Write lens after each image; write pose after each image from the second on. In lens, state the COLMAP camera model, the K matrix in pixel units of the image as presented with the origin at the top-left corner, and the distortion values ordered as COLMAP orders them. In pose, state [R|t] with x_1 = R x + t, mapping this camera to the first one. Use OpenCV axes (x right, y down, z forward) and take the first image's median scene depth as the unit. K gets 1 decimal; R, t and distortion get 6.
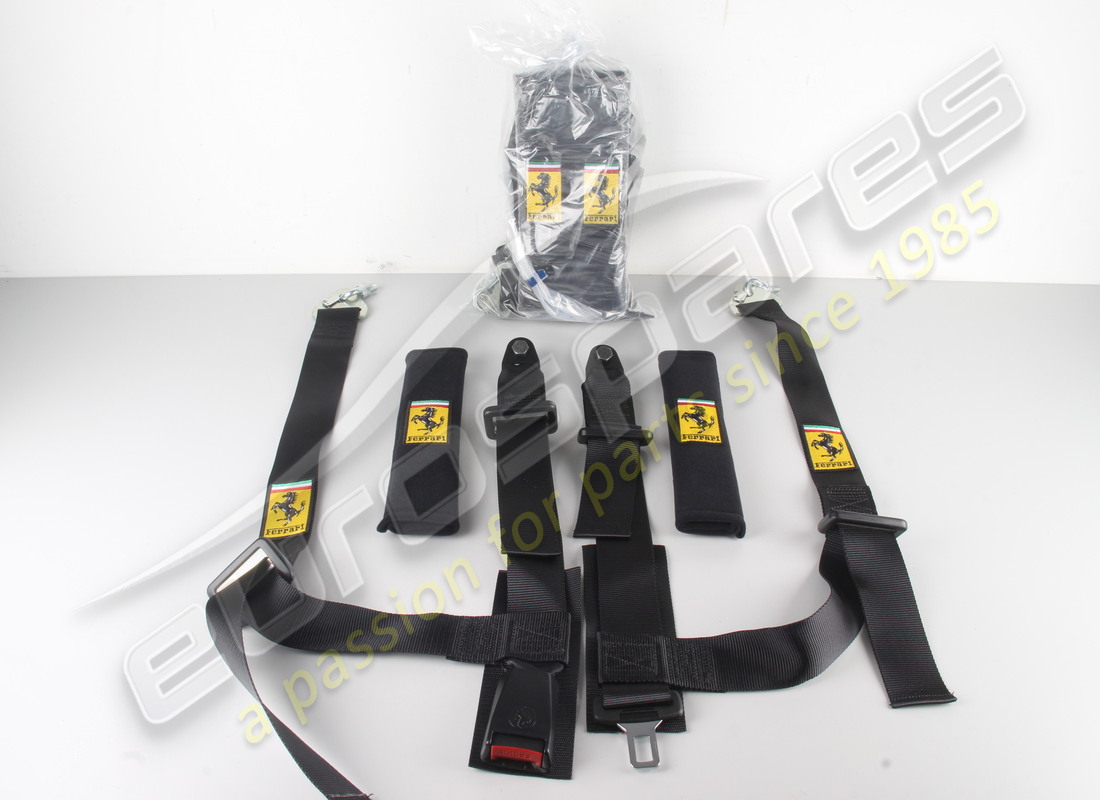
lens RADIAL K [[969.4, 0, 551.6], [0, 969.4, 406.8], [0, 0, 1]] dist [-0.135311, 0.044999]
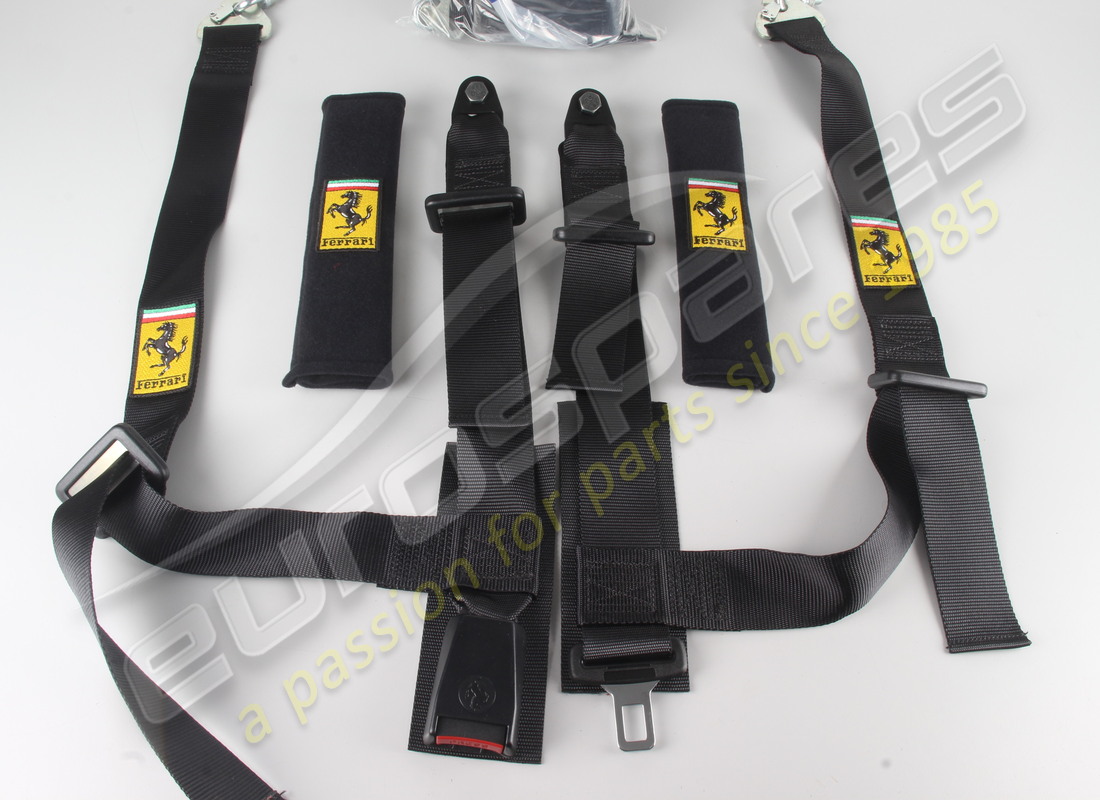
lens RADIAL K [[969.4, 0, 546.1], [0, 969.4, 401.4], [0, 0, 1]] dist [-0.135311, 0.044999]
pose [[0.999552, 0.004805, 0.029546, 0.000292], [-0.015027, 0.934187, 0.356466, -0.106888], [-0.025888, -0.356751, 0.933841, 0.249085]]
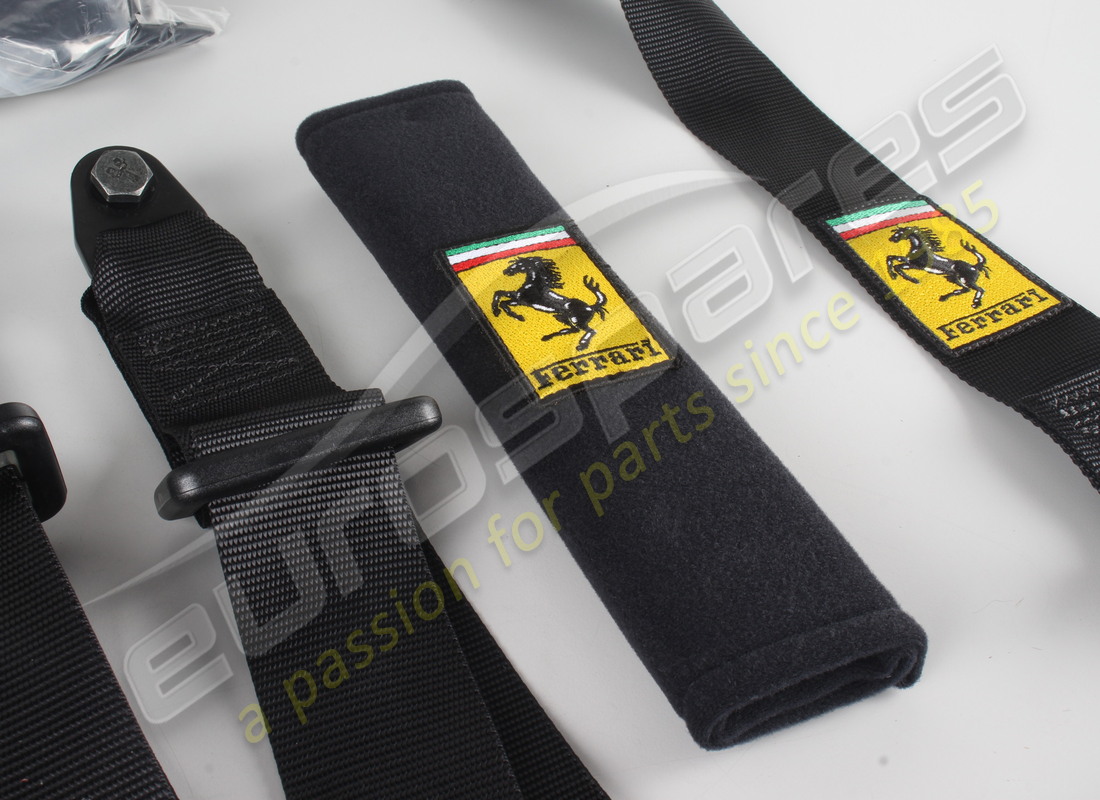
lens RADIAL K [[1611.0, 0, 547.9], [0, 1611.0, 402.5], [0, 0, 1]] dist [0.017033, 0.000000]
pose [[0.887303, -0.310792, 0.340736, -0.018457], [0.277187, 0.949875, 0.144584, -0.026306], [-0.368592, -0.033842, 0.928975, 0.531620]]
